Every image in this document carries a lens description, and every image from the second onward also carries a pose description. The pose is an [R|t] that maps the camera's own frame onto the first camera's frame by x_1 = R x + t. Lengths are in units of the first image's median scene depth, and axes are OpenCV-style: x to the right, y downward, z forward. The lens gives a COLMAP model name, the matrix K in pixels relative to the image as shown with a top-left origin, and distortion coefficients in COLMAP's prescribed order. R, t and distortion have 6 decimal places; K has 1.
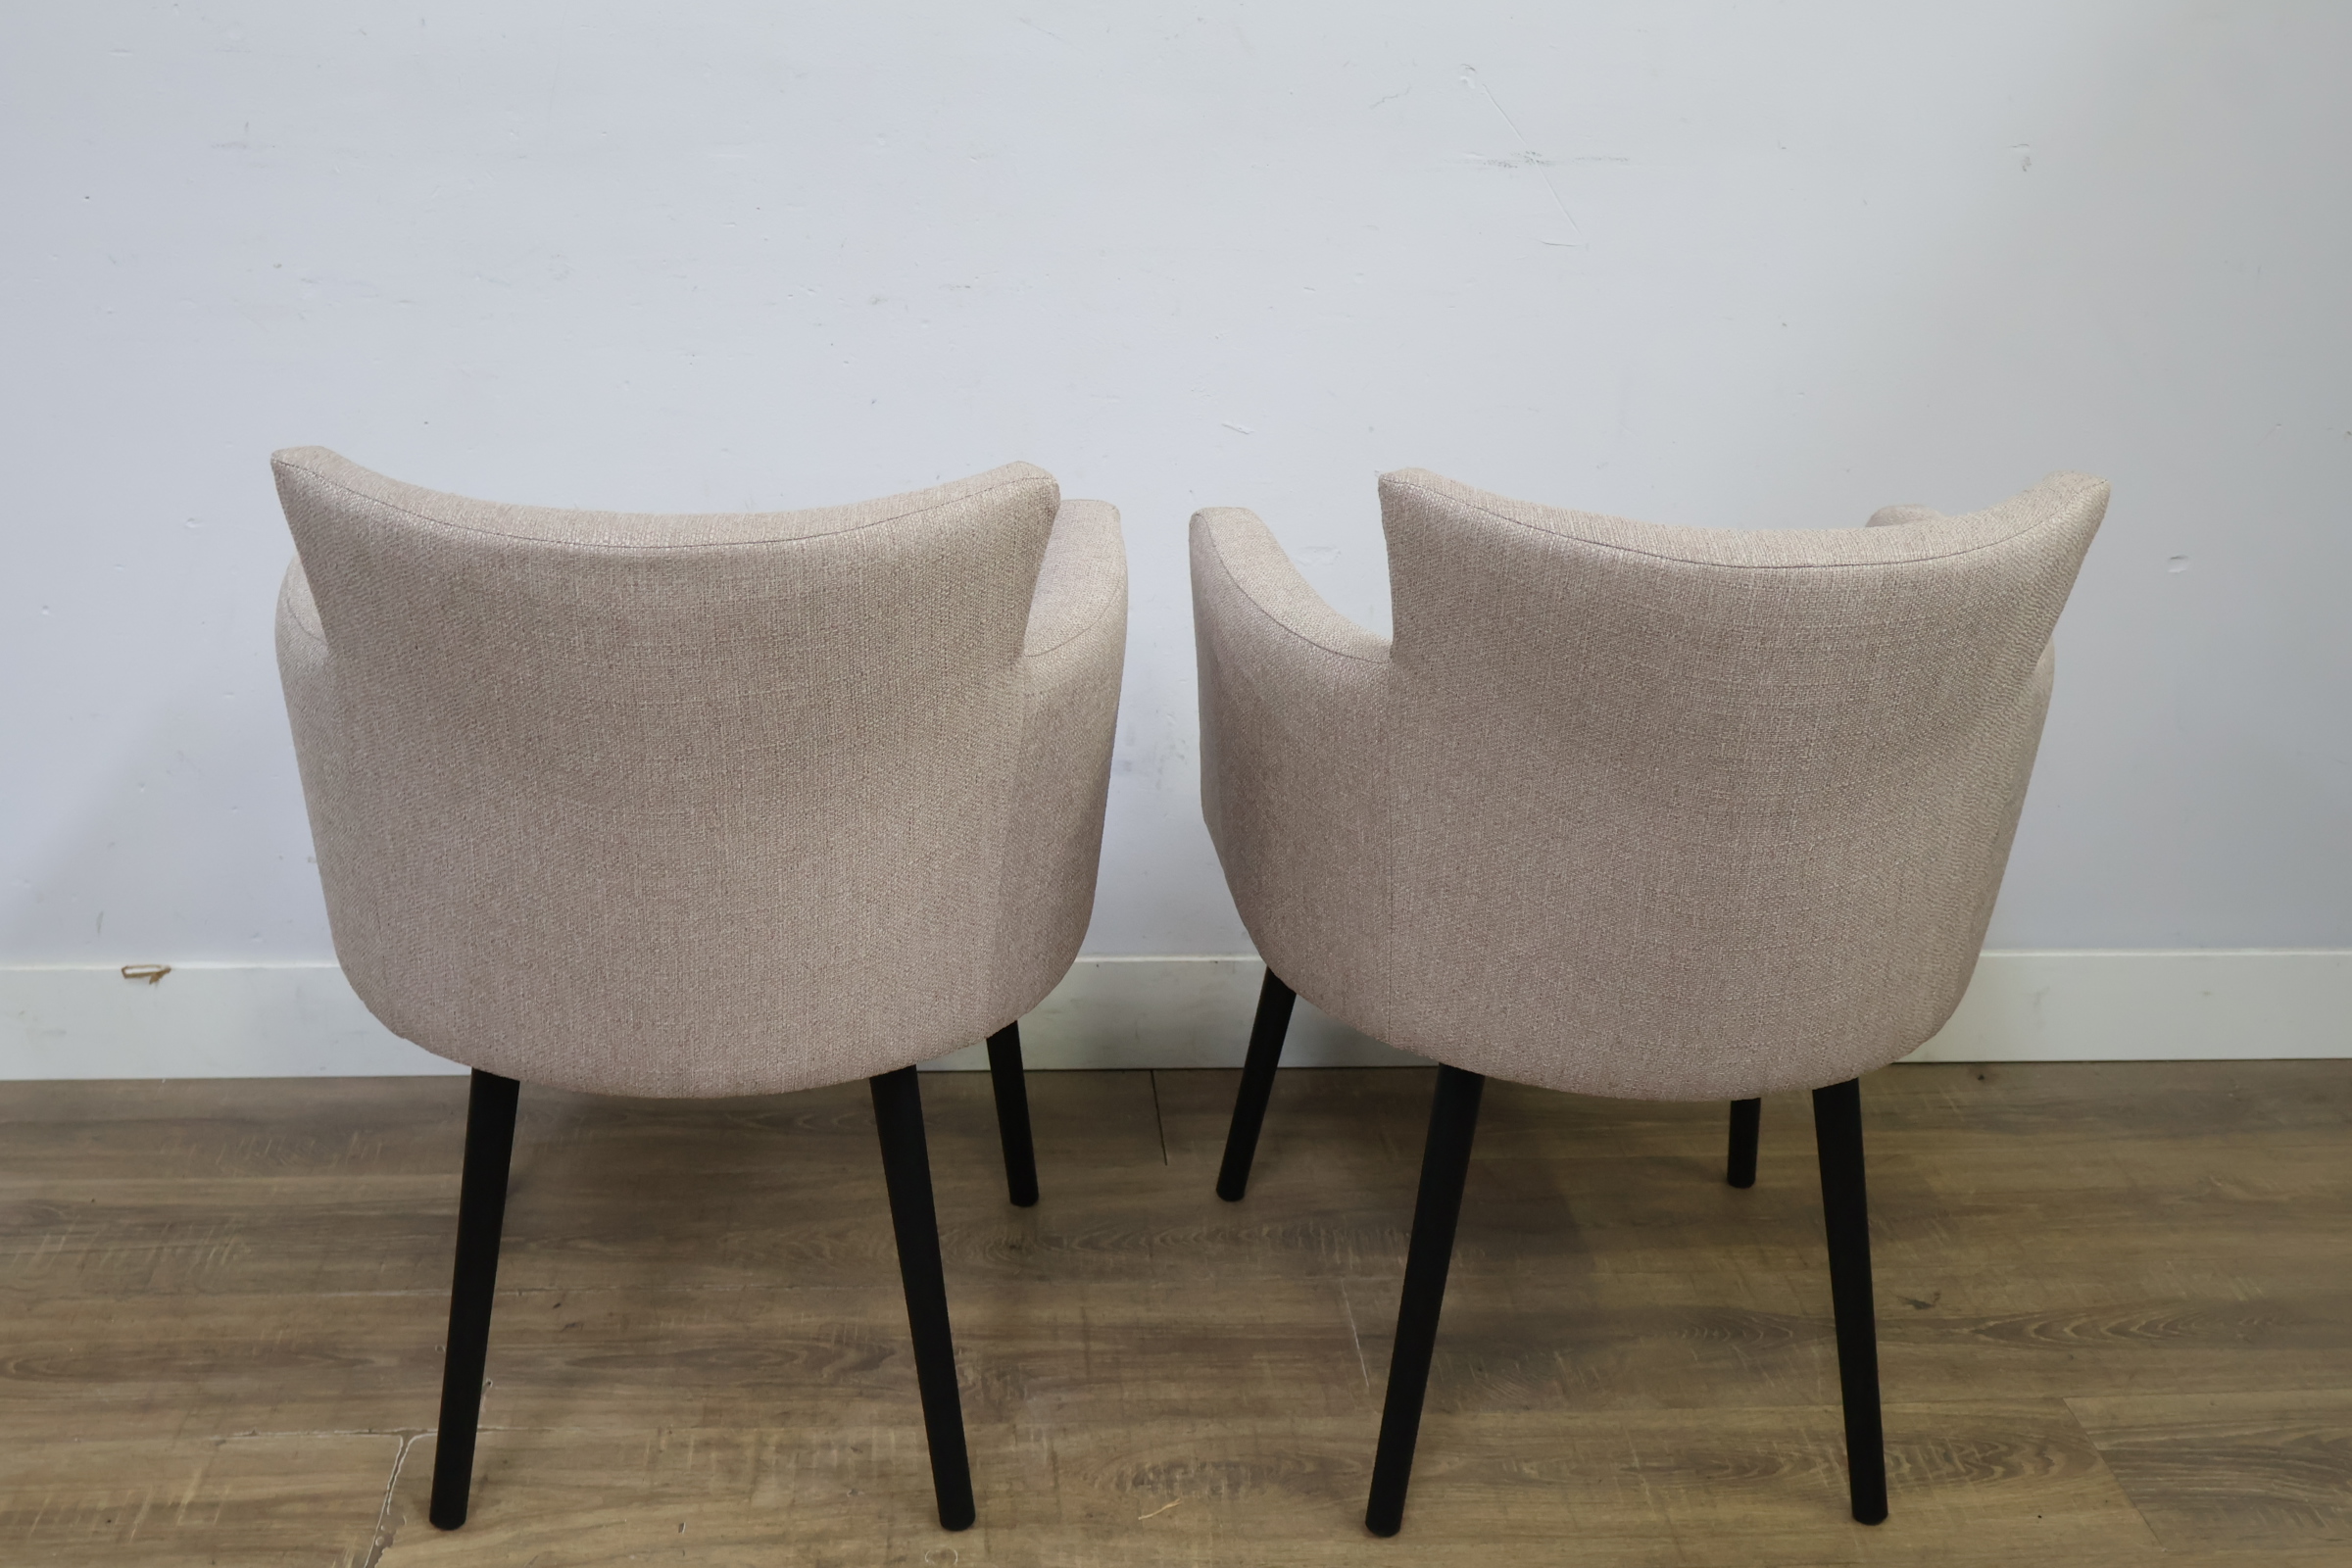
lens RADIAL K [[2652.8, 0, 1163.8], [0, 2652.8, 779.5], [0, 0, 1]] dist [-0.012167, 0.000000]
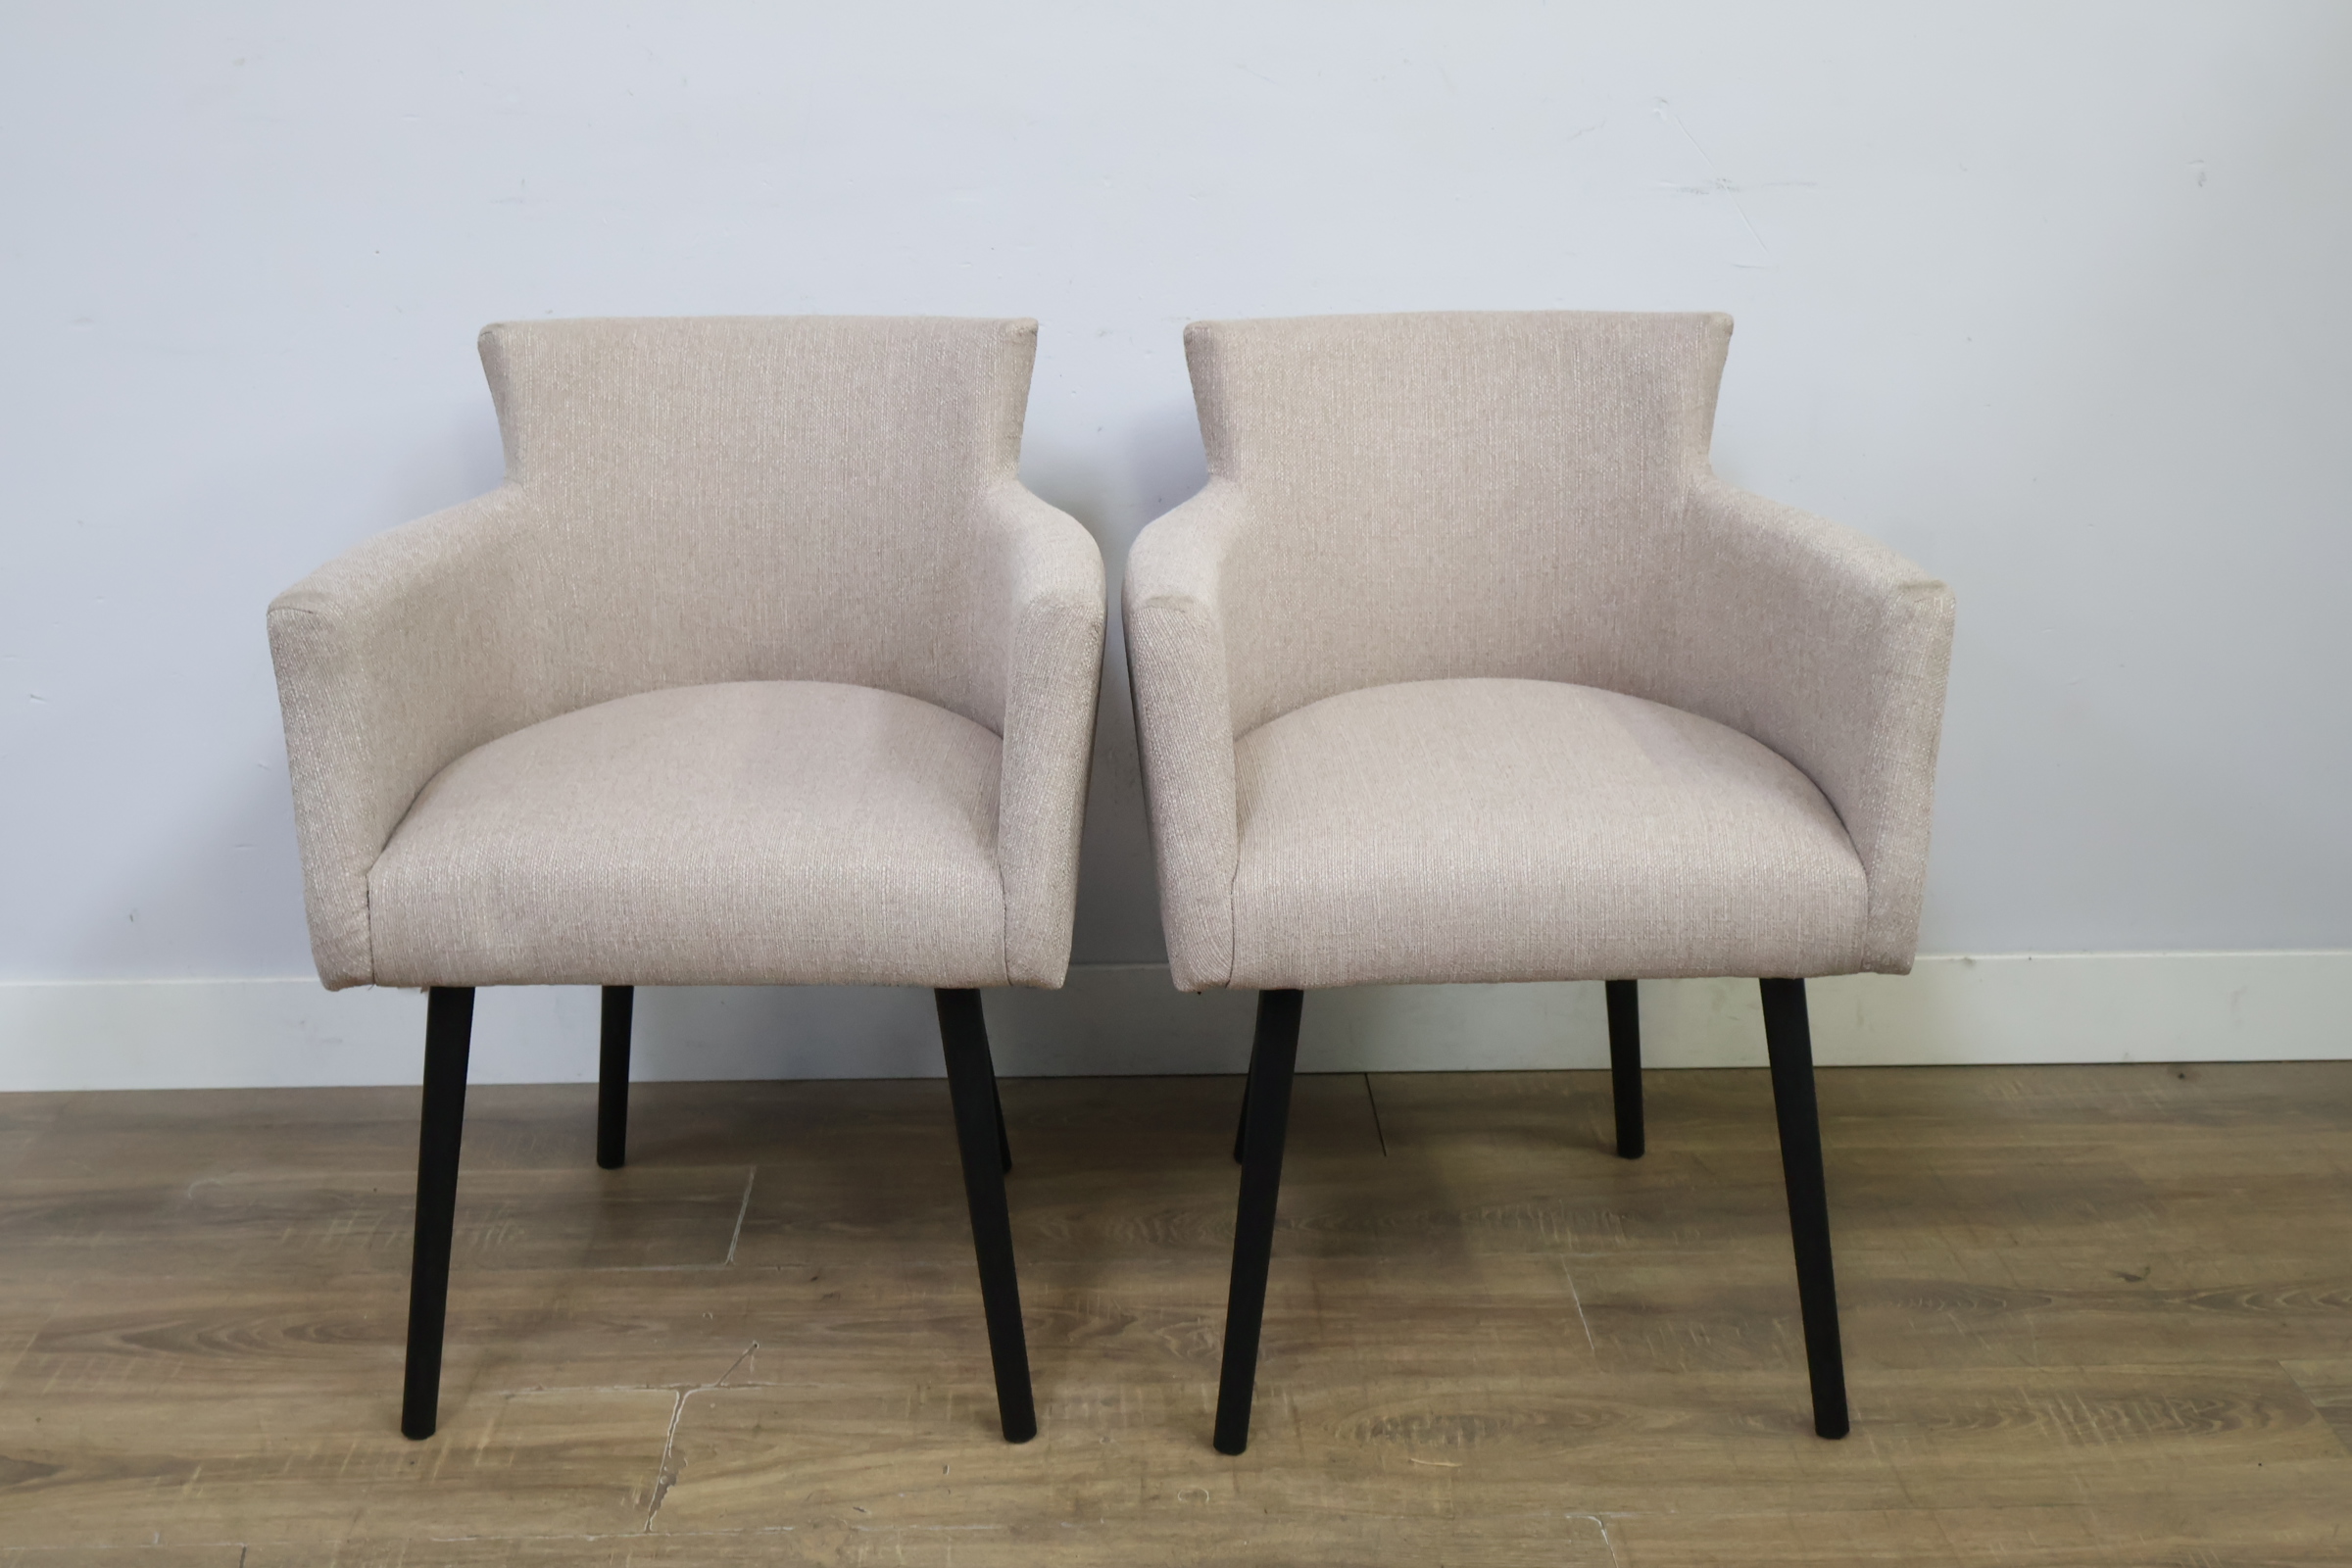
lens RADIAL K [[2652.8, 0, 1160.9], [0, 2652.8, 778.7], [0, 0, 1]] dist [-0.012167, 0.000000]
pose [[0.998311, -0.013870, -0.056423, -0.030966], [0.011052, 0.998690, -0.049954, 0.057208], [0.057042, 0.049246, 0.997156, -0.055699]]
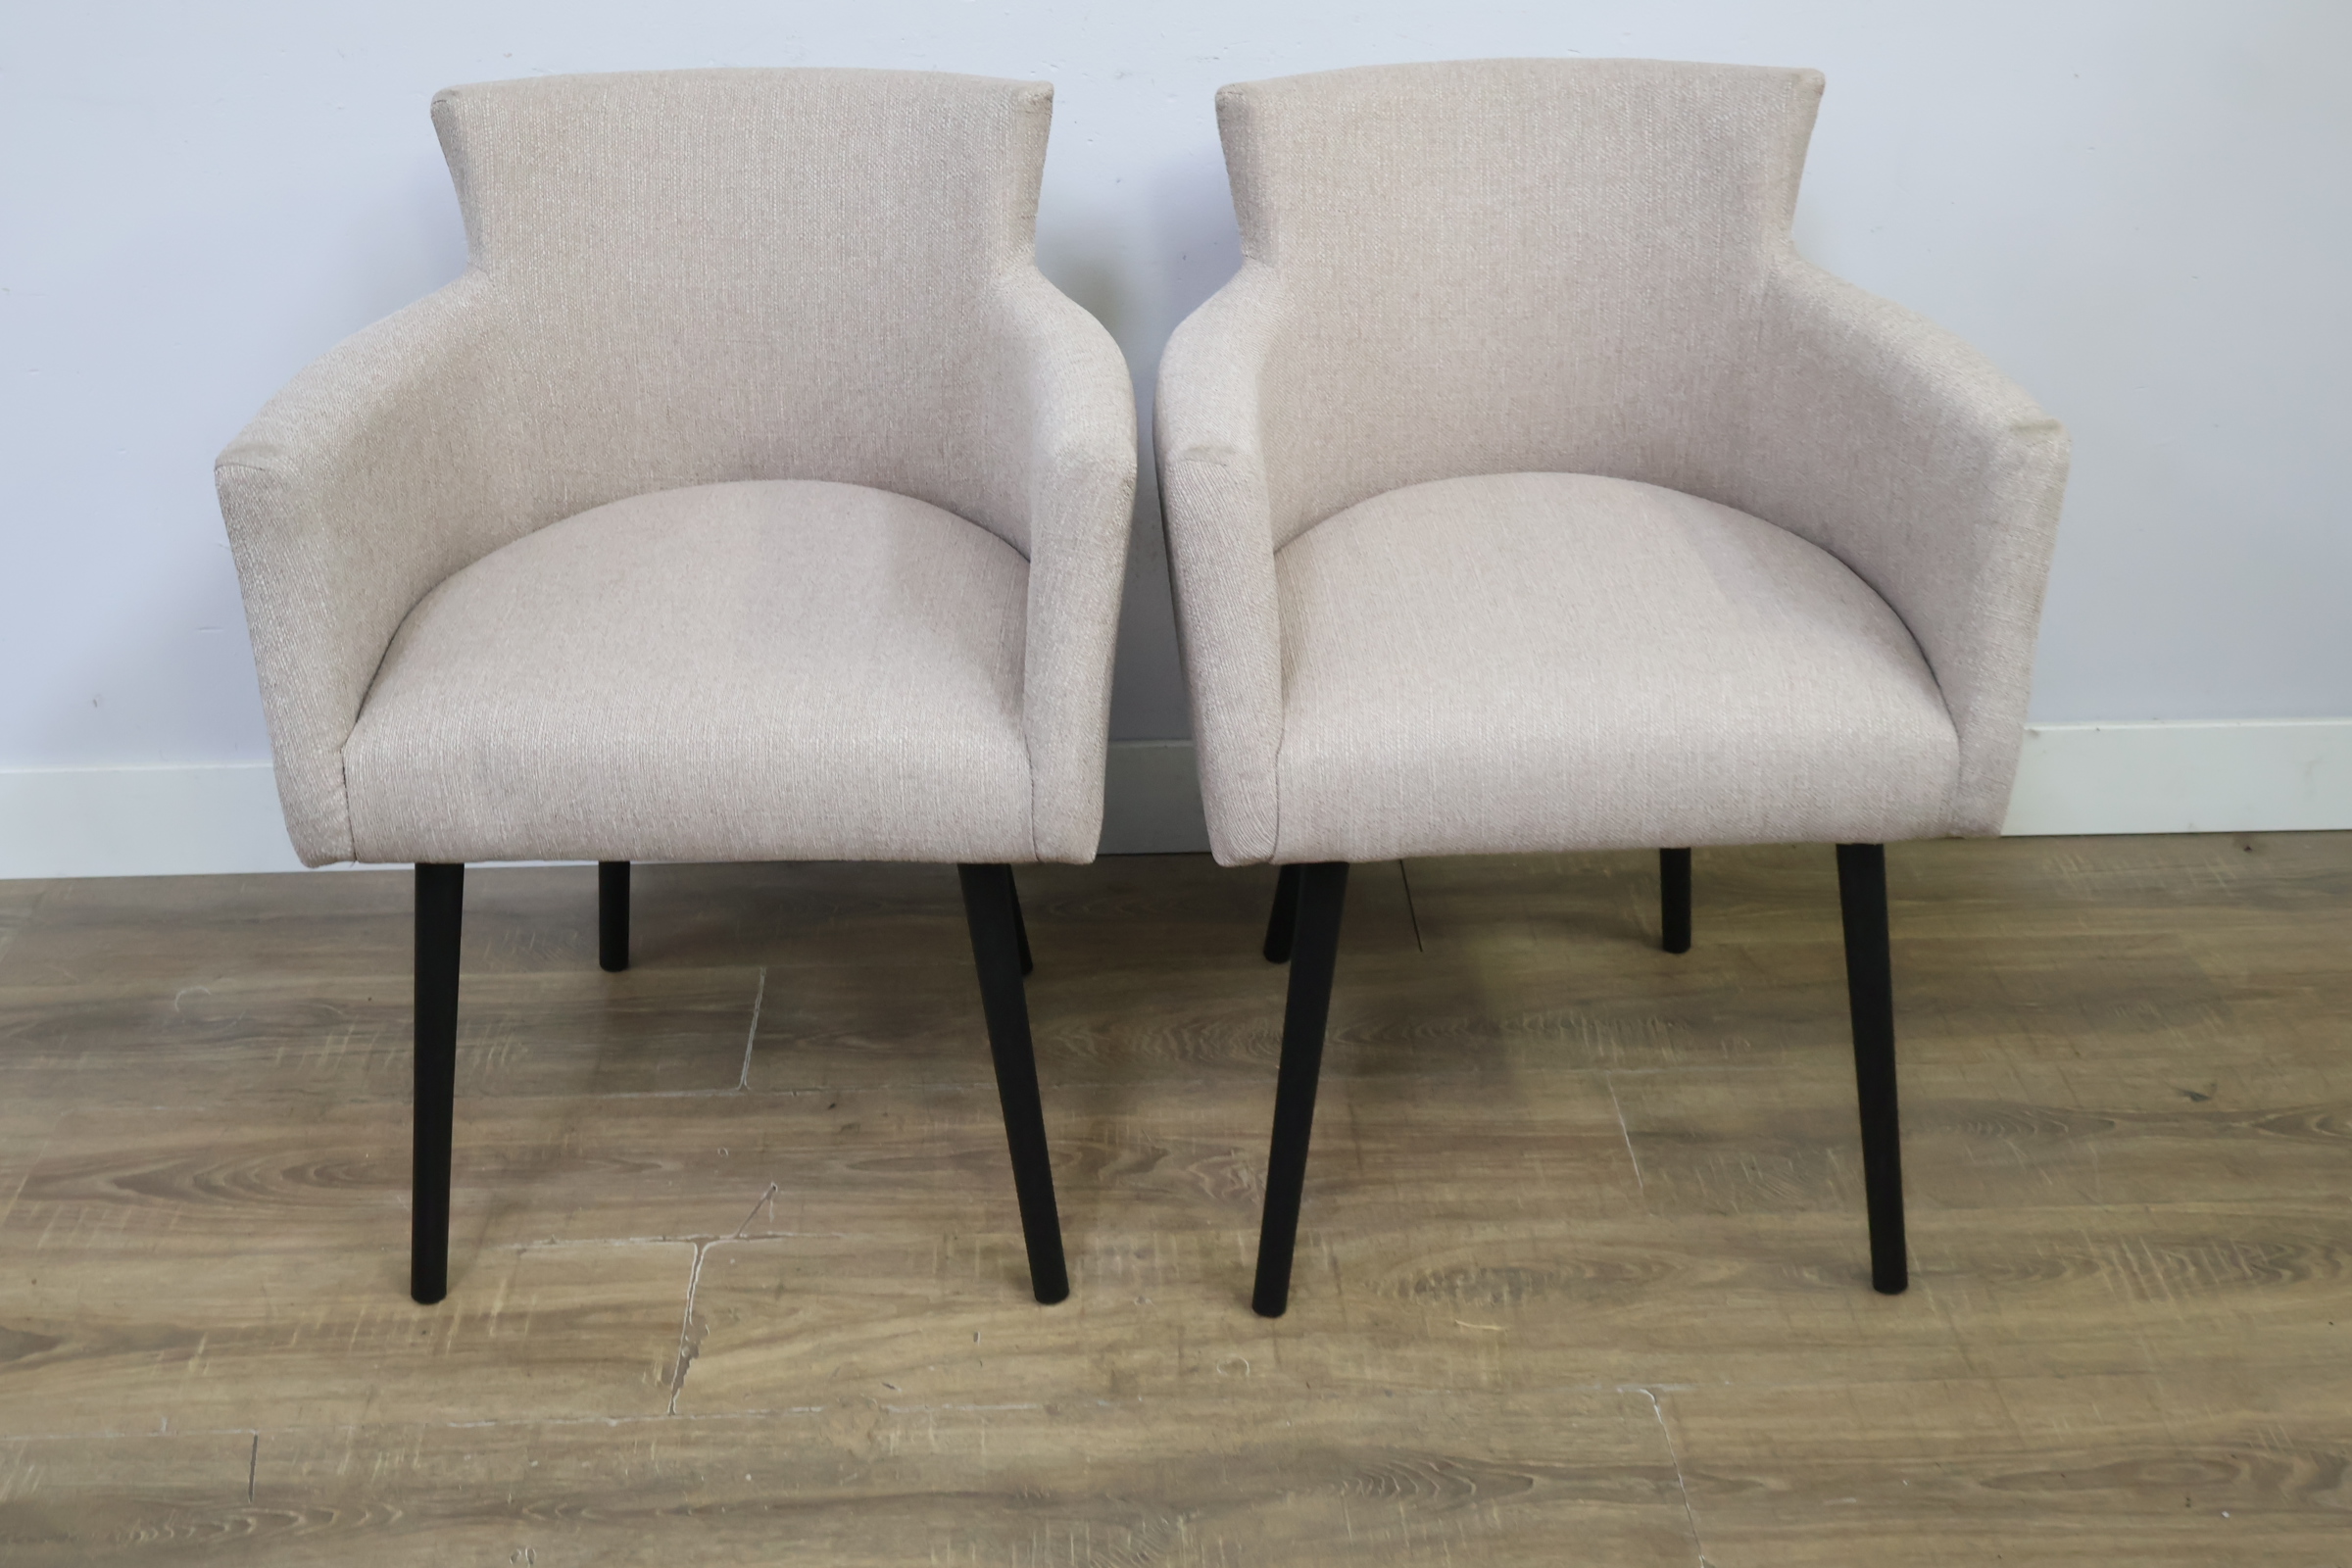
lens RADIAL K [[2652.8, 0, 1162.9], [0, 2652.8, 779.5], [0, 0, 1]] dist [-0.012167, 0.000000]
pose [[0.998562, -0.009488, -0.052767, -0.050598], [0.016110, 0.991833, 0.126519, -0.054753], [0.051136, -0.127187, 0.990560, 0.018221]]
